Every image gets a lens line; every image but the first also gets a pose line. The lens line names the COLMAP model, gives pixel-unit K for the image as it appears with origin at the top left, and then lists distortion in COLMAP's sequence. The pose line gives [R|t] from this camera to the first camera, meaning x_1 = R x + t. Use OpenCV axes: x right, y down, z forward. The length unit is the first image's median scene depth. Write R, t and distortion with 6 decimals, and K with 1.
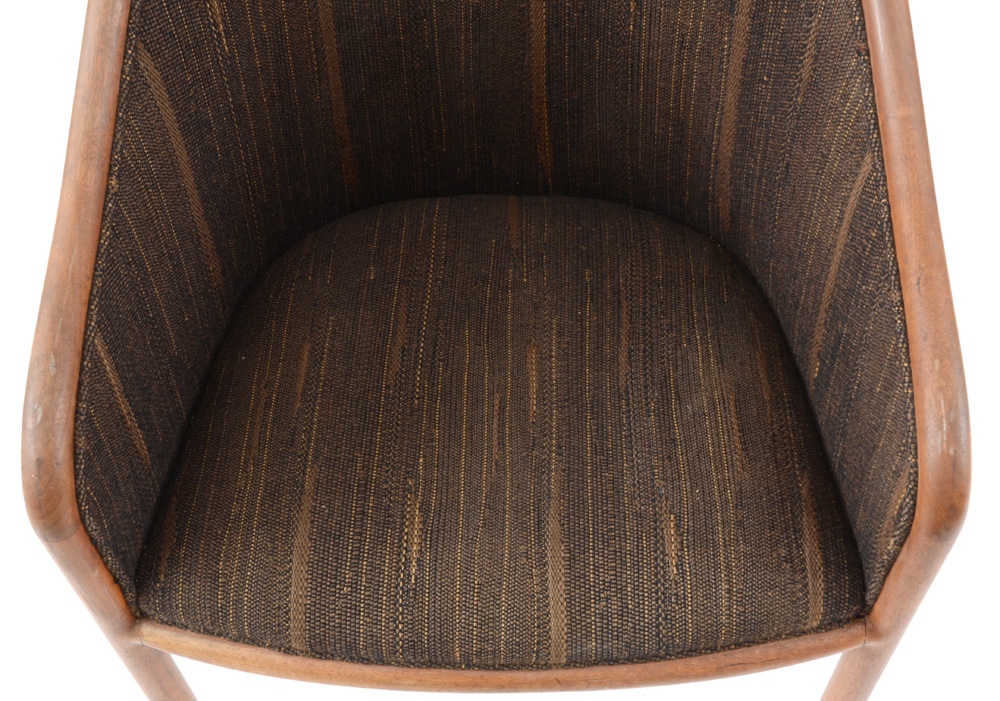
lens RADIAL K [[1246.9, 0, 510.5], [0, 1246.9, 347.7], [0, 0, 1]] dist [0.011268, 0.000000]
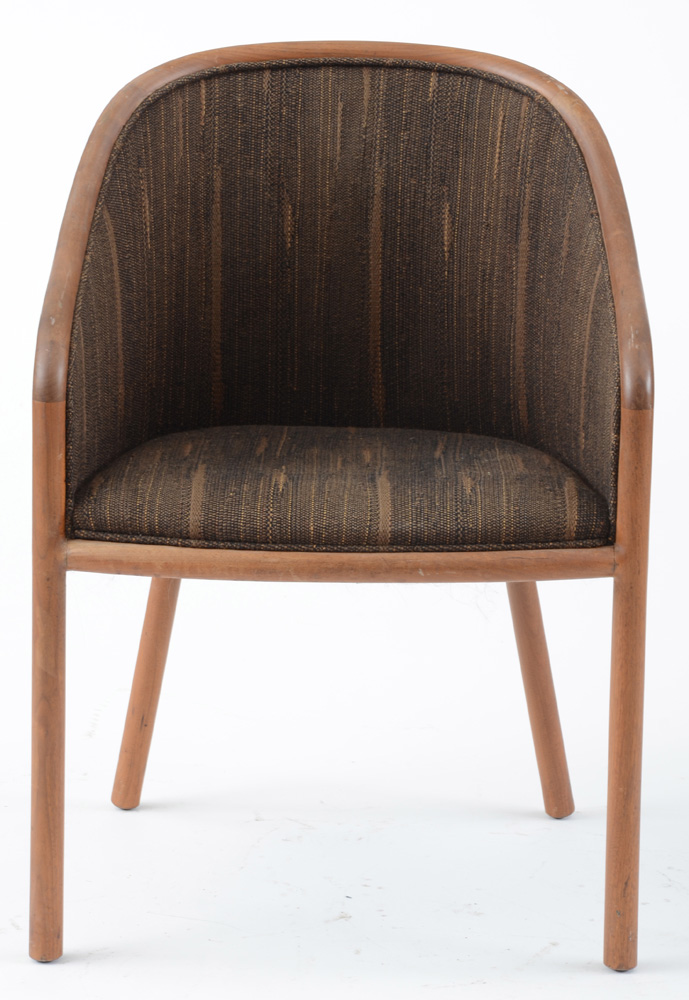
lens RADIAL K [[3758.2, 0, 338.4], [0, 3758.2, 499.0], [0, 0, 1]] dist [0.710858, 0.000000]
pose [[0.999245, 0.037446, 0.010374, -0.051270], [-0.022136, 0.768014, -0.640050, 2.572947], [-0.031934, 0.639337, 0.768263, -1.977452]]
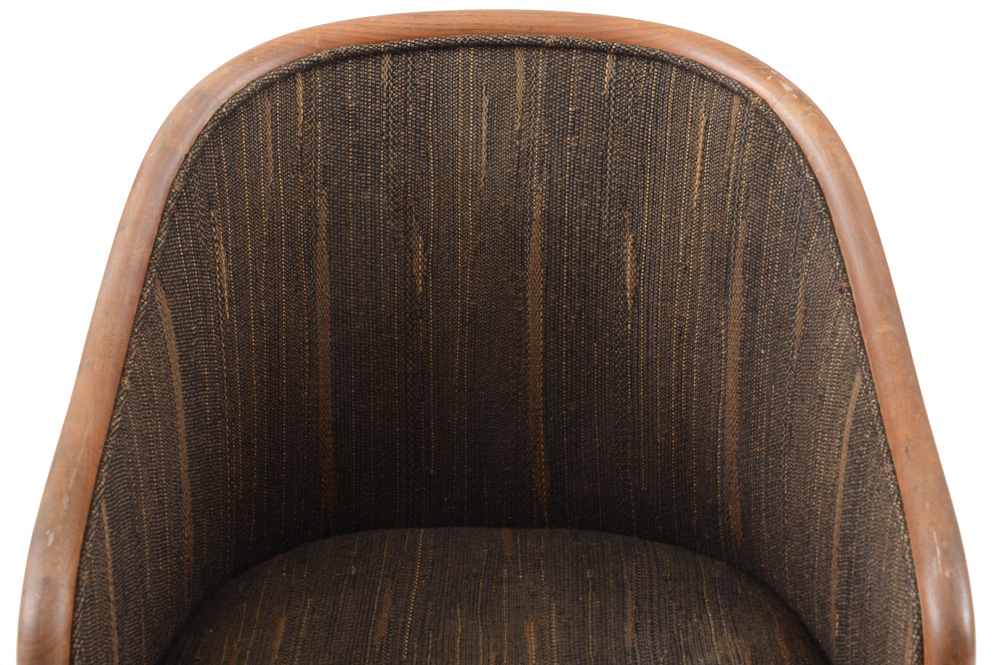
lens RADIAL K [[2191.9, 0, 512.6], [0, 2191.9, 338.6], [0, 0, 1]] dist [0.361822, 0.000000]
pose [[0.999419, 0.020435, 0.027271, -0.045293], [-0.003930, 0.864035, -0.503417, 0.656674], [-0.033850, 0.503017, 0.863613, -0.522343]]
